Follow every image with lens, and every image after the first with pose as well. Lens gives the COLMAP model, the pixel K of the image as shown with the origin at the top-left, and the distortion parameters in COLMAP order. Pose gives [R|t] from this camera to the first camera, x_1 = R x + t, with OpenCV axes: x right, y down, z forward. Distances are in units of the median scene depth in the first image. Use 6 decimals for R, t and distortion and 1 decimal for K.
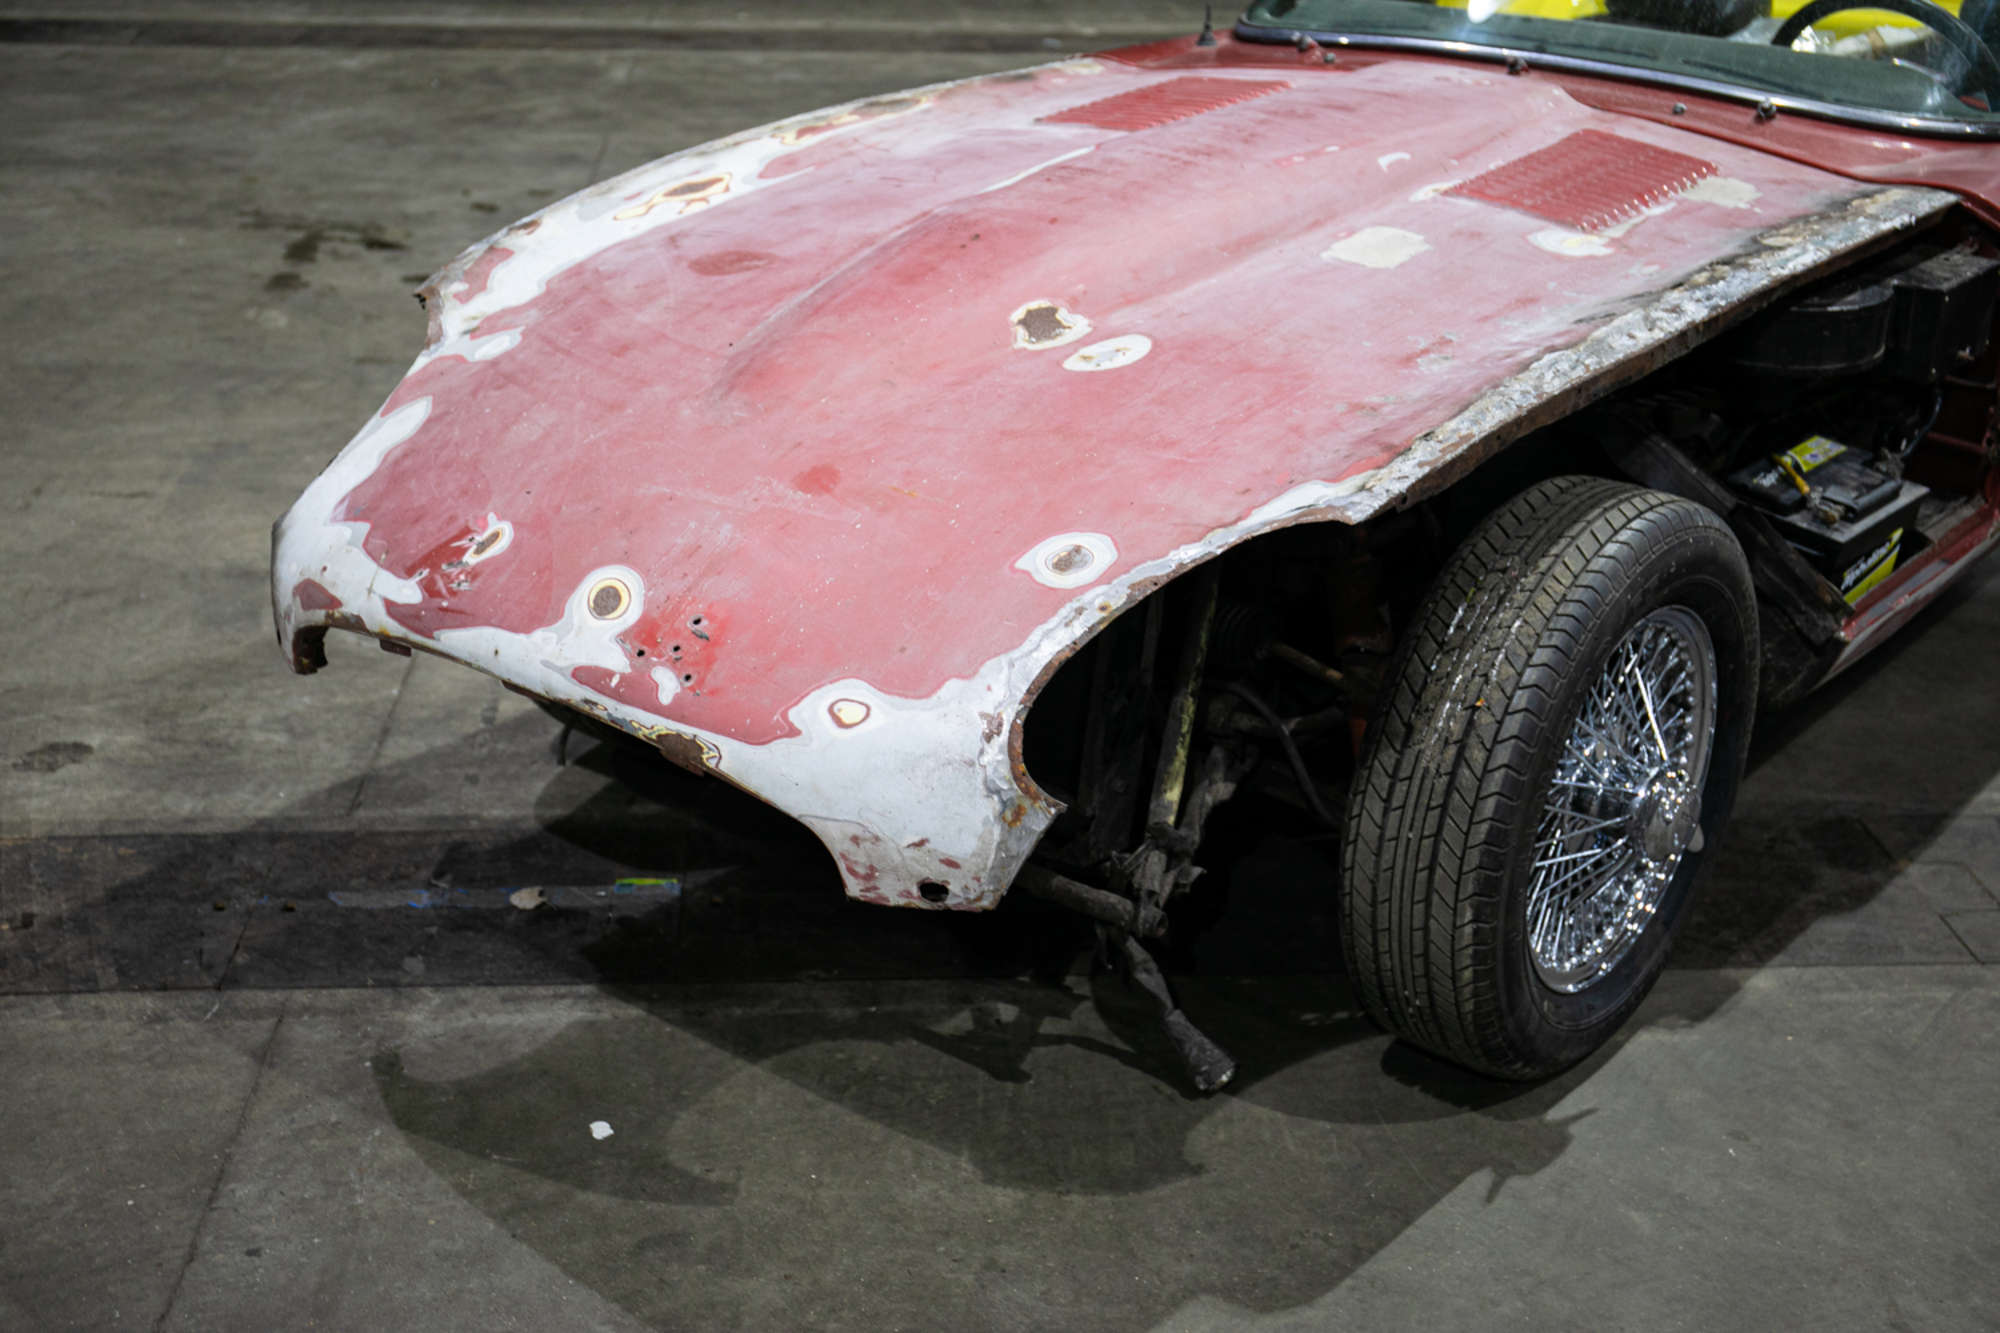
lens RADIAL K [[2581.2, 0, 999.2], [0, 2581.2, 578.7], [0, 0, 1]] dist [0.028734, 0.045492]
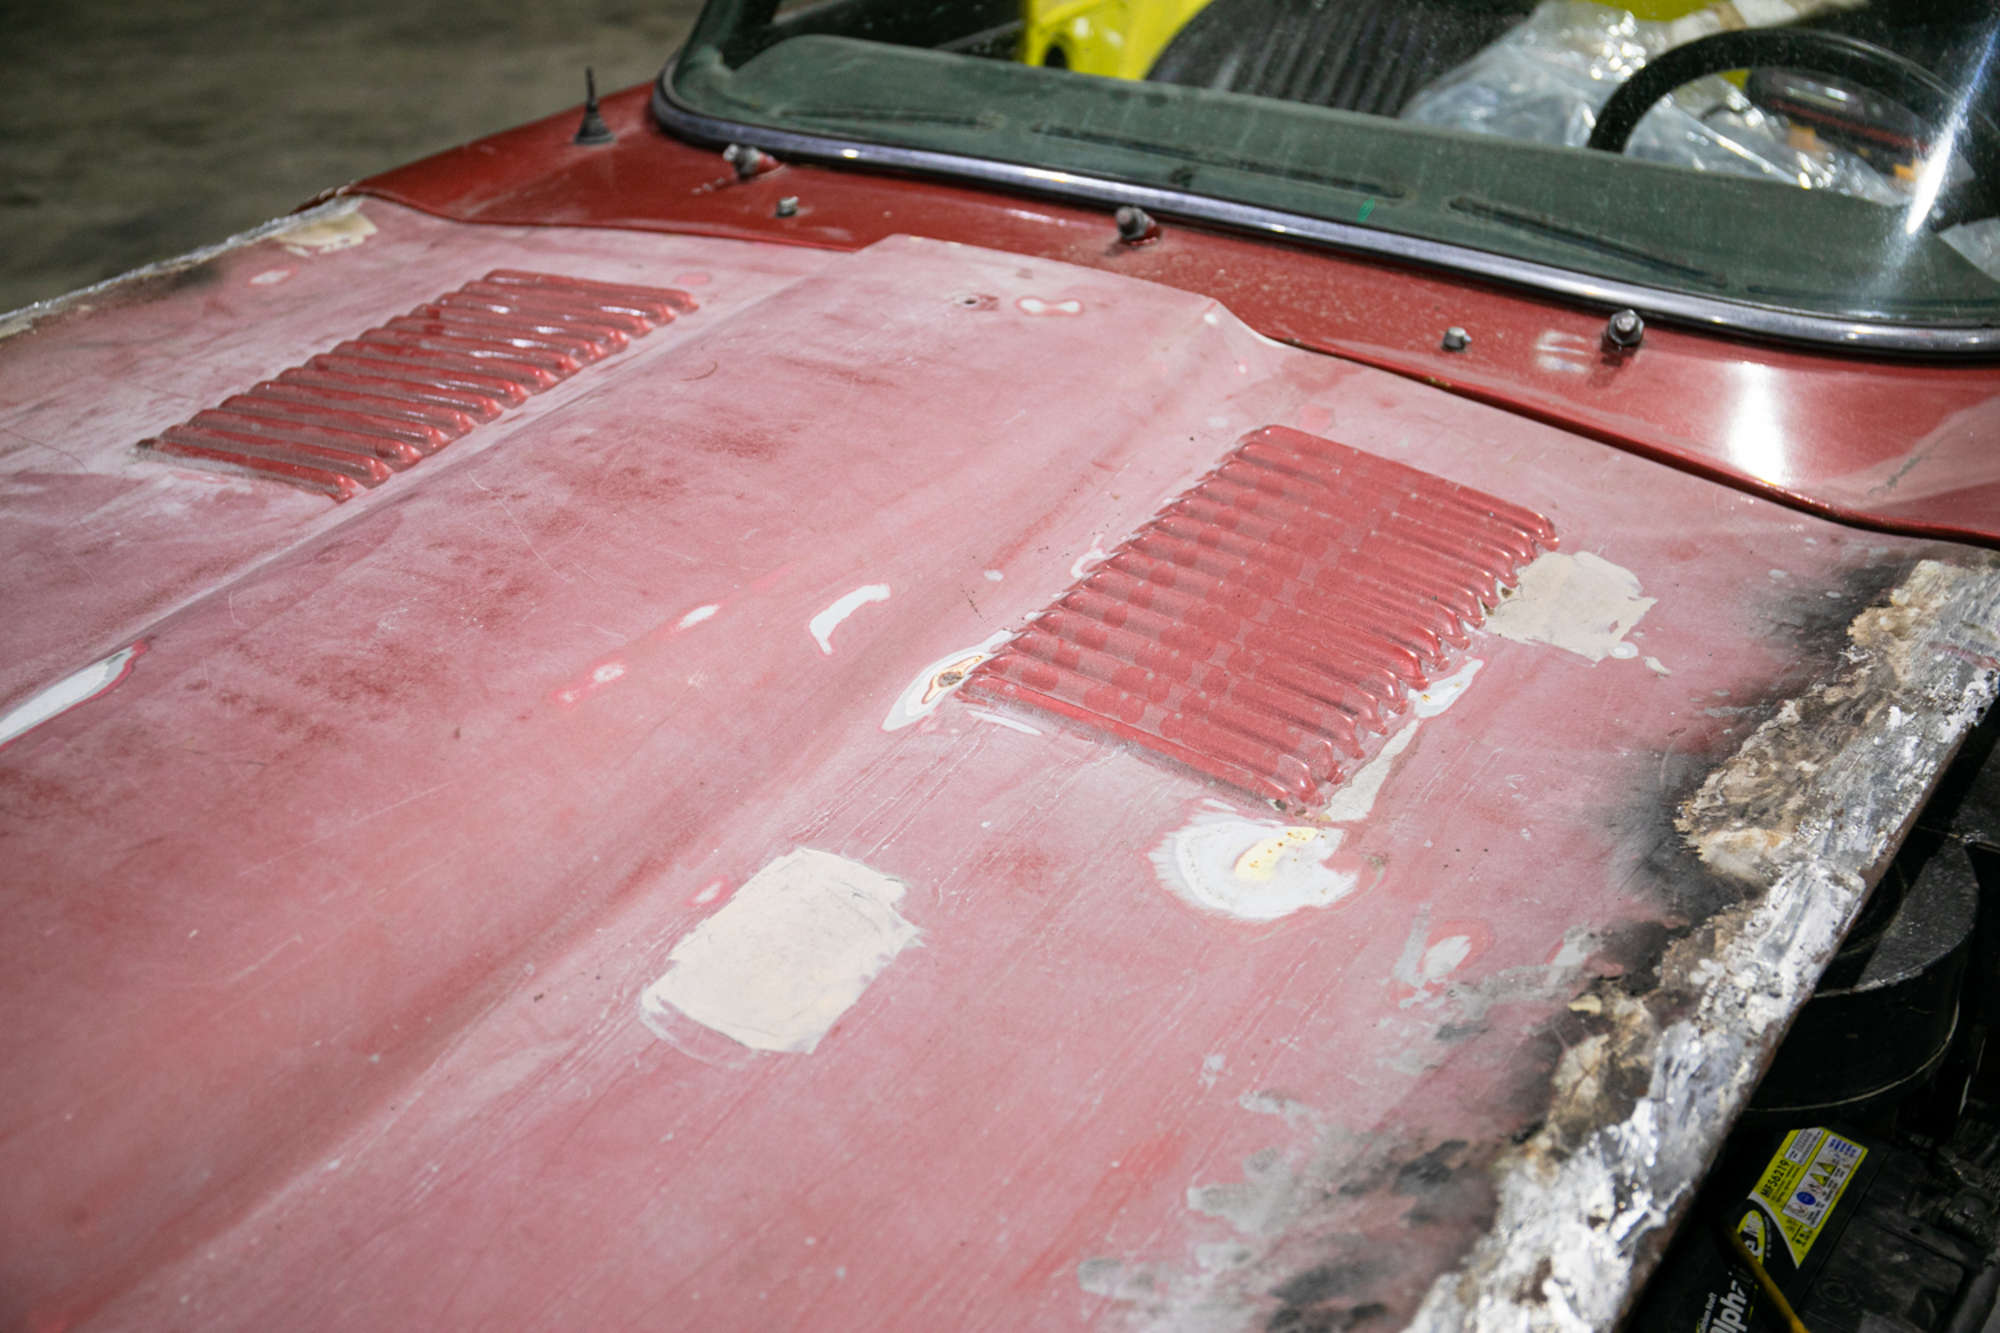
lens RADIAL K [[2936.1, 0, 950.4], [0, 2936.1, 663.3], [0, 0, 1]] dist [0.006514, 0.134099]
pose [[0.992521, -0.075072, 0.096263, 0.141252], [0.068208, 0.995018, 0.072715, -0.219966], [-0.101243, -0.065605, 0.992696, 0.586777]]
